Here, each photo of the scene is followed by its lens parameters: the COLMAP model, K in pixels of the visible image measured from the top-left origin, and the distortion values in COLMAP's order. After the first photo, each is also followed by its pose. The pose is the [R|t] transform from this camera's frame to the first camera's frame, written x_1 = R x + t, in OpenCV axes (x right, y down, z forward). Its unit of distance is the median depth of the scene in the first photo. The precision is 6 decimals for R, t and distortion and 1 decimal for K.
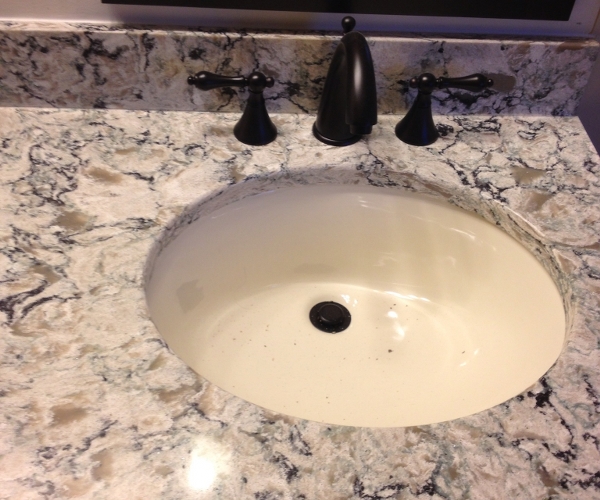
lens RADIAL K [[749.3, 0, 297.7], [0, 749.3, 256.3], [0, 0, 1]] dist [0.218568, -0.590197]
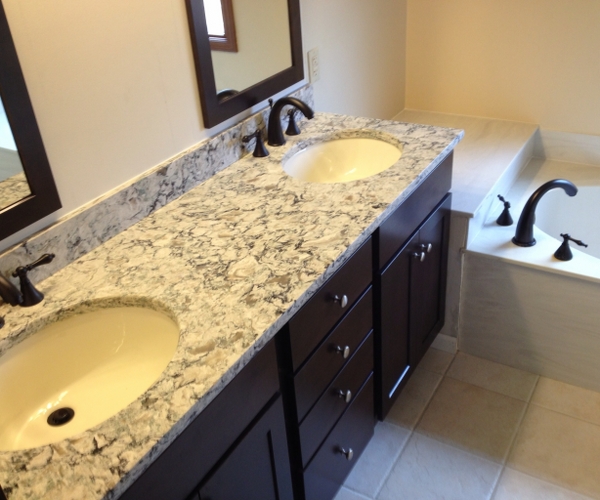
lens RADIAL K [[622.3, 0, 303.1], [0, 622.3, 258.6], [0, 0, 1]] dist [0.163771, -0.386399]
pose [[0.550143, -0.515856, 0.656685, -1.657288], [0.660768, 0.749755, 0.035403, 0.129409], [-0.510615, 0.414440, 0.753334, -0.567245]]
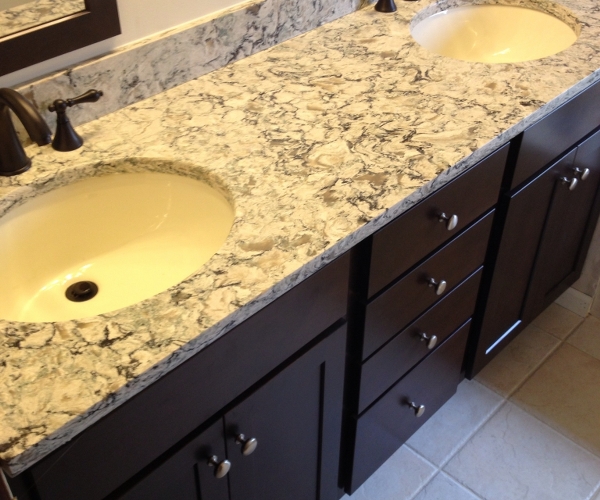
lens RADIAL K [[749.3, 0, 297.7], [0, 749.3, 256.3], [0, 0, 1]] dist [0.218568, -0.590197]
pose [[0.729293, -0.471411, 0.495887, -1.575756], [0.511198, 0.857149, 0.063032, 0.149674], [-0.454763, 0.207528, 0.866097, -0.482695]]
